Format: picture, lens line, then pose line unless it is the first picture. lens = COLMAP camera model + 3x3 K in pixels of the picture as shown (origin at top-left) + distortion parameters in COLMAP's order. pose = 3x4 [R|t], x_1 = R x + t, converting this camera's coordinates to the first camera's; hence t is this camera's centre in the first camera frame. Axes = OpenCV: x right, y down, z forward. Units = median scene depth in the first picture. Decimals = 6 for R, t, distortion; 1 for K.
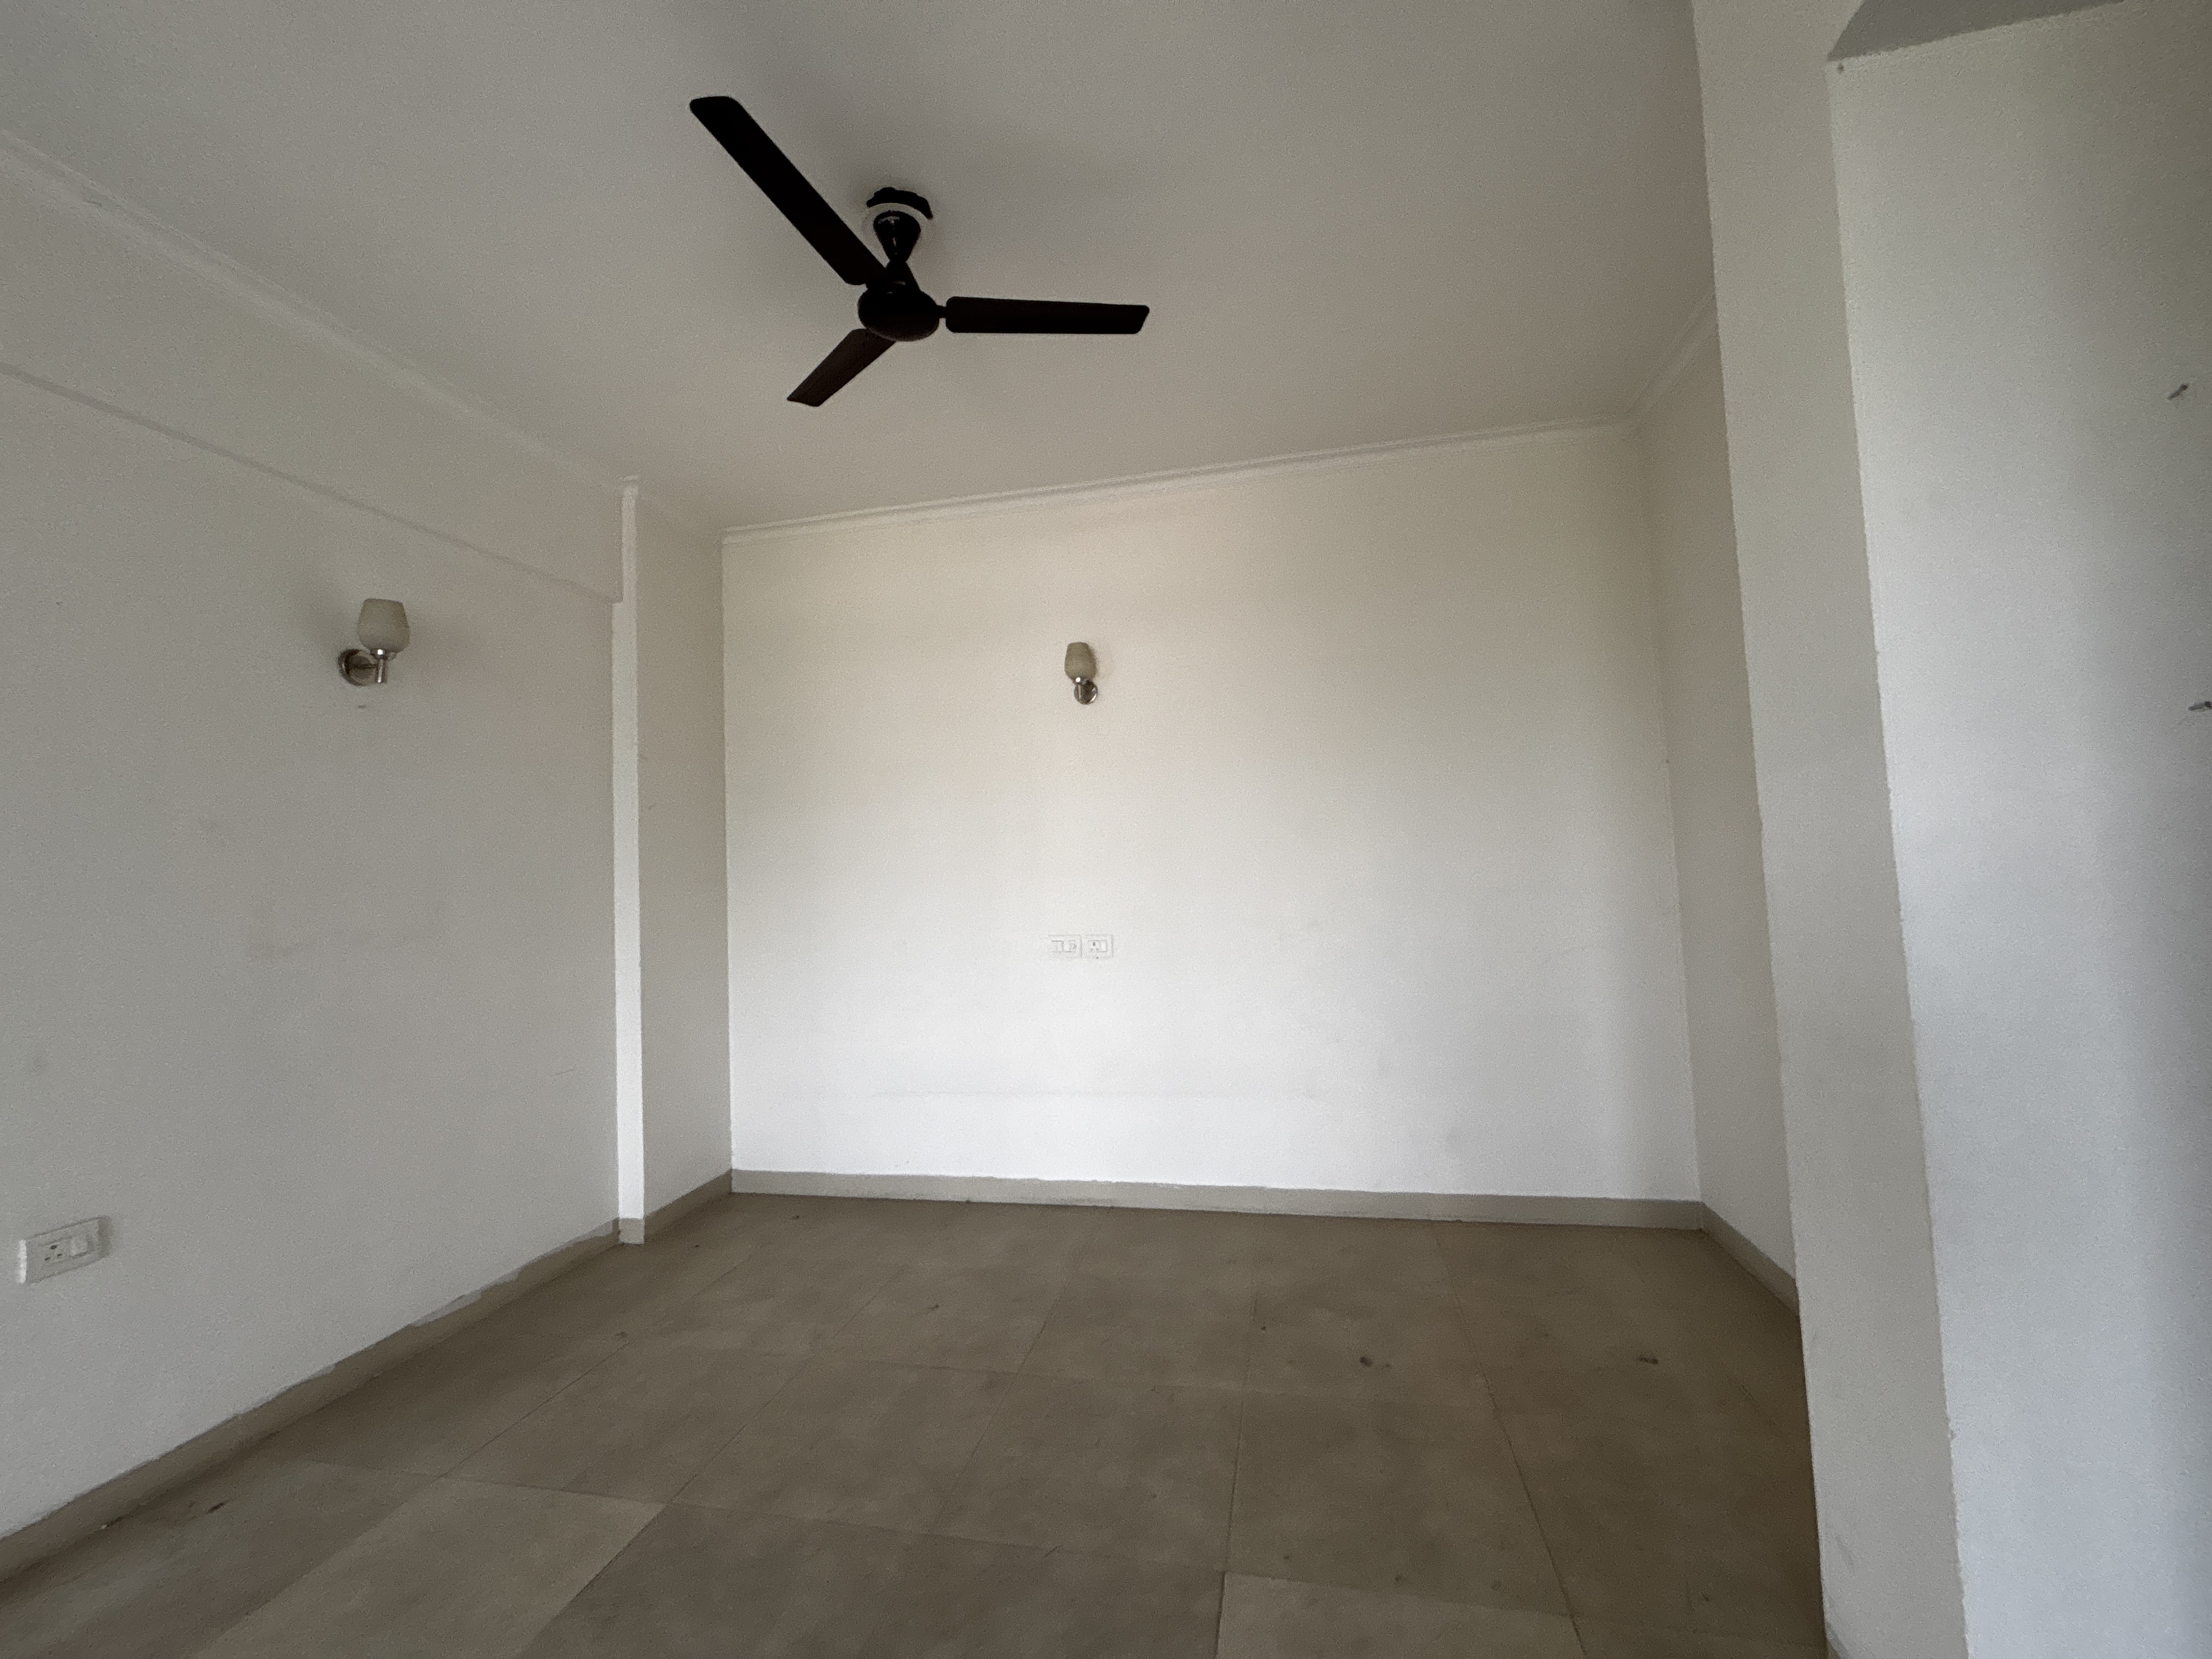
lens RADIAL K [[902.1, 0, 1111.8], [0, 902.1, 827.7], [0, 0, 1]] dist [0.000602, 0.000038]
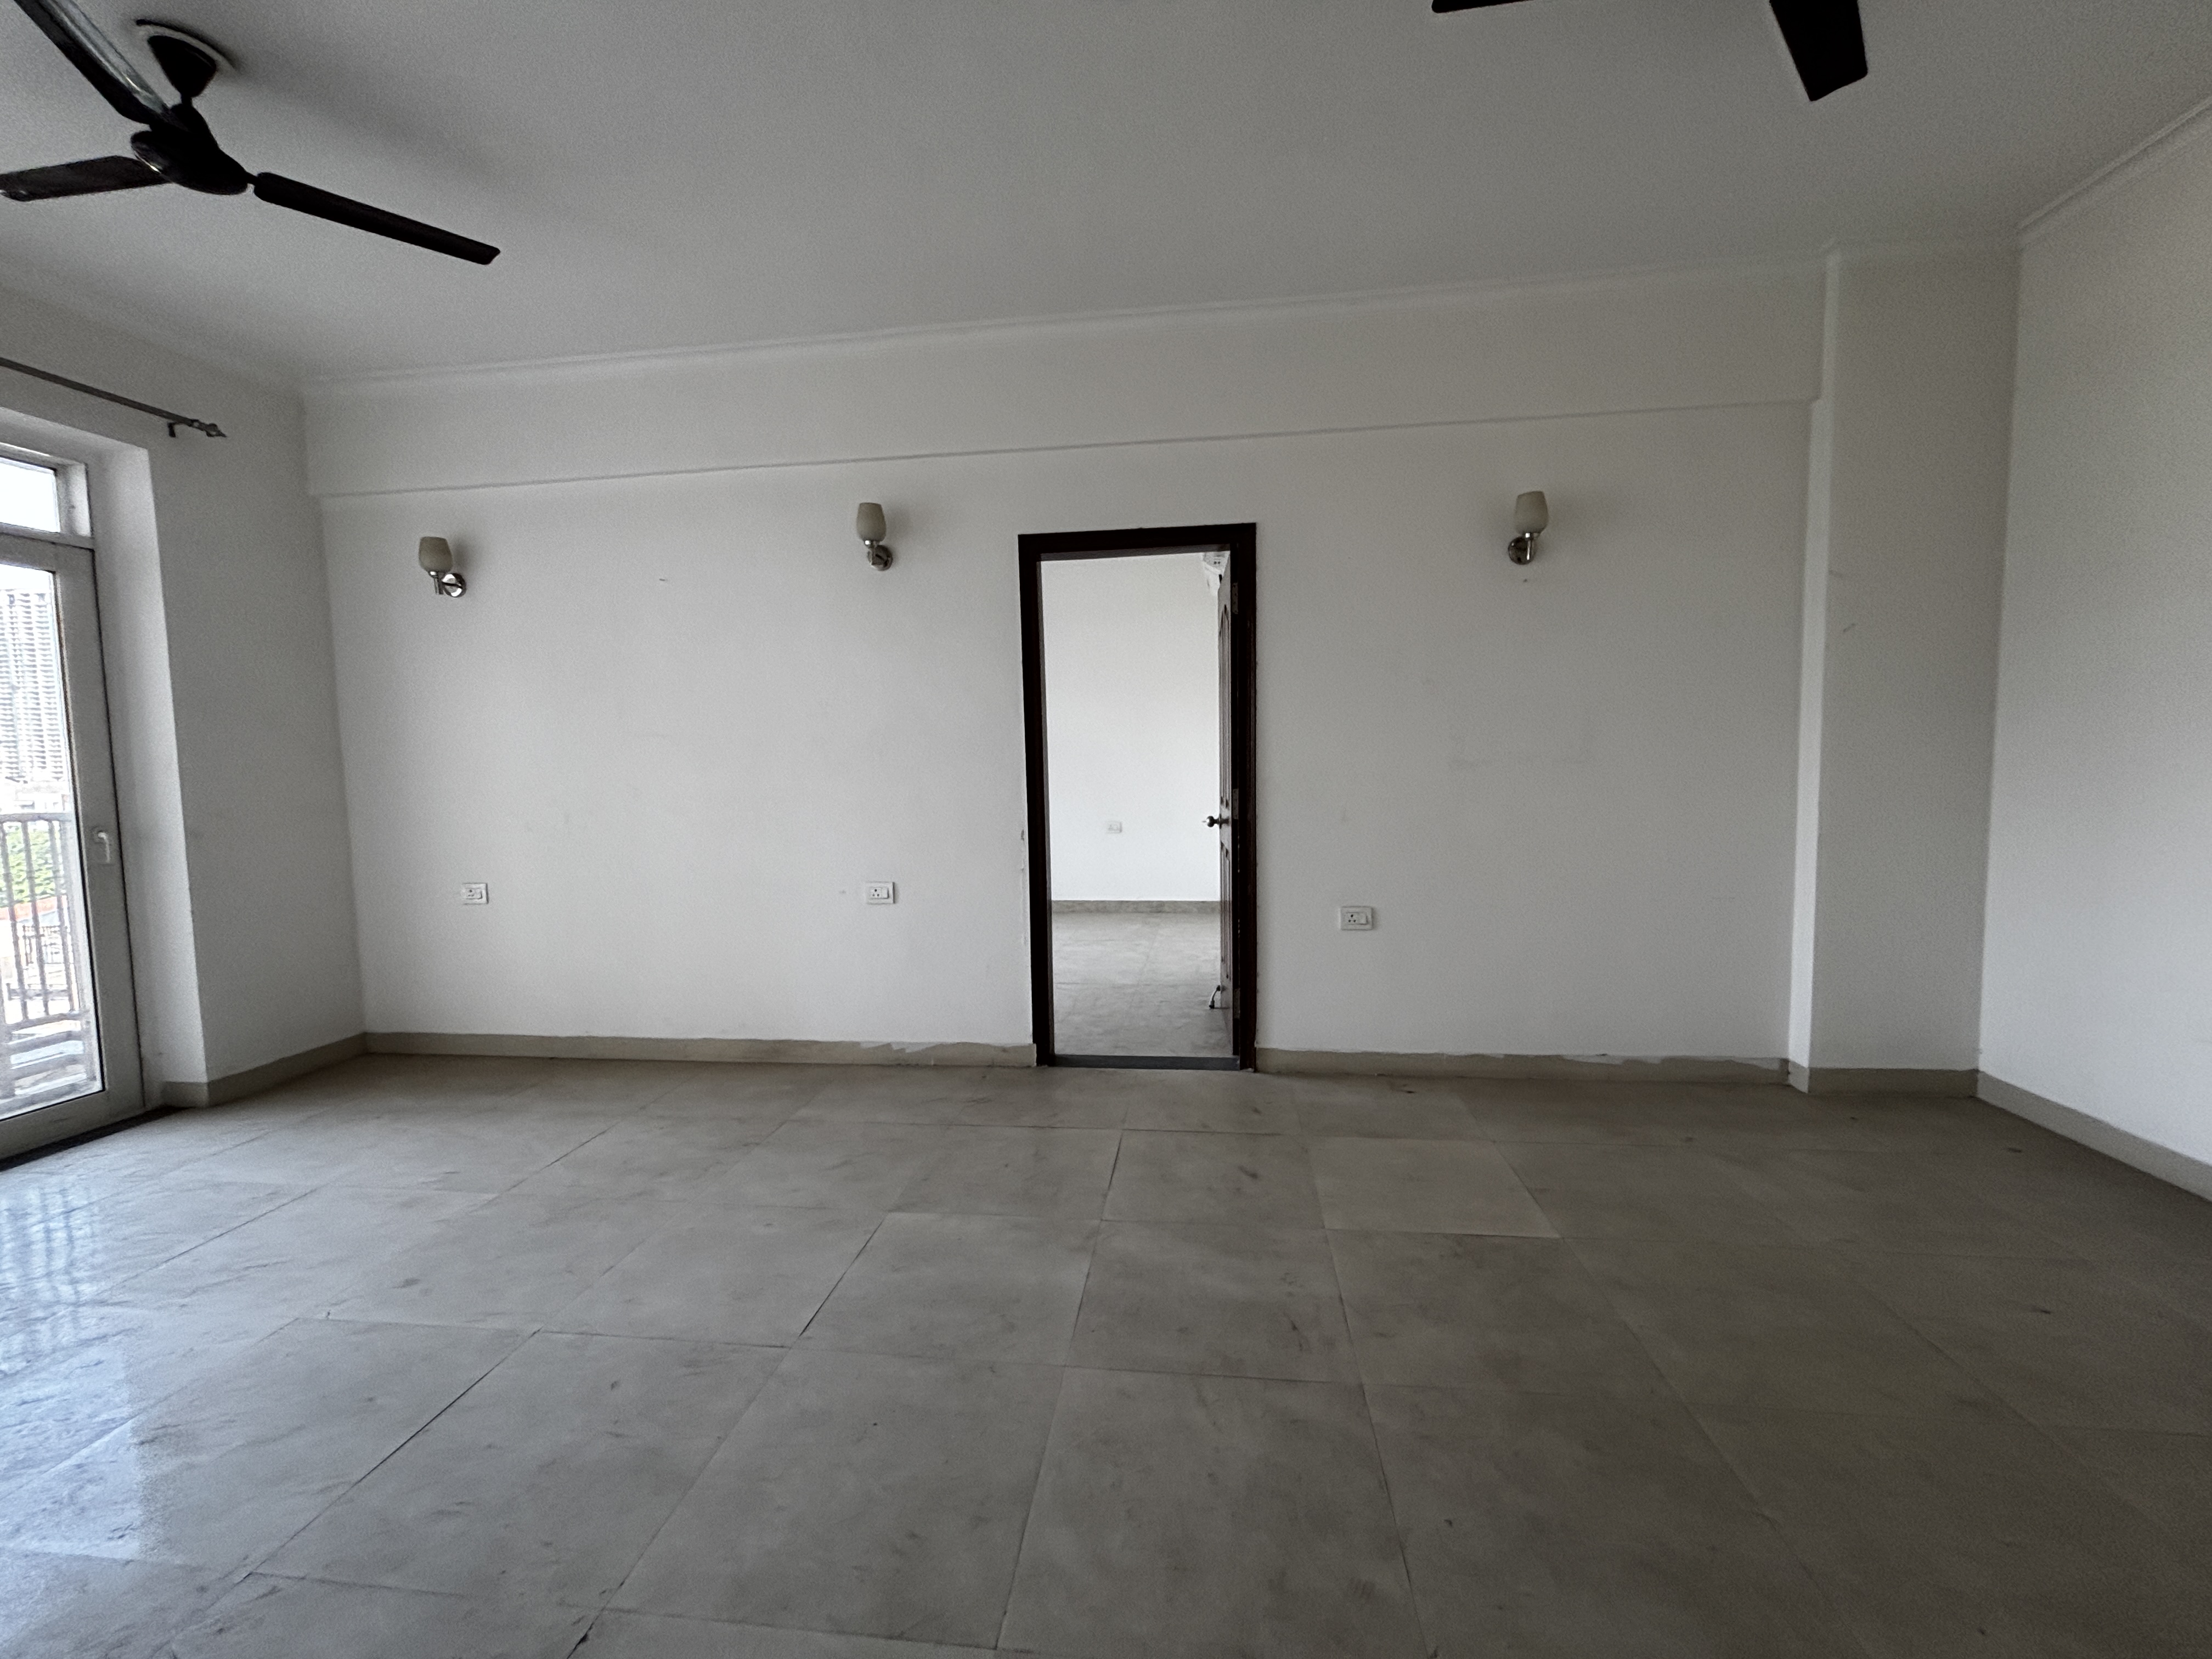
lens RADIAL K [[903.4, 0, 1082.4], [0, 903.4, 823.3], [0, 0, 1]] dist [-0.002465, -0.000028]
pose [[0.078987, 0.110255, -0.990760, 0.353788], [0.066671, 0.991055, 0.115603, 0.015277], [0.994644, -0.075186, 0.070930, 0.198108]]
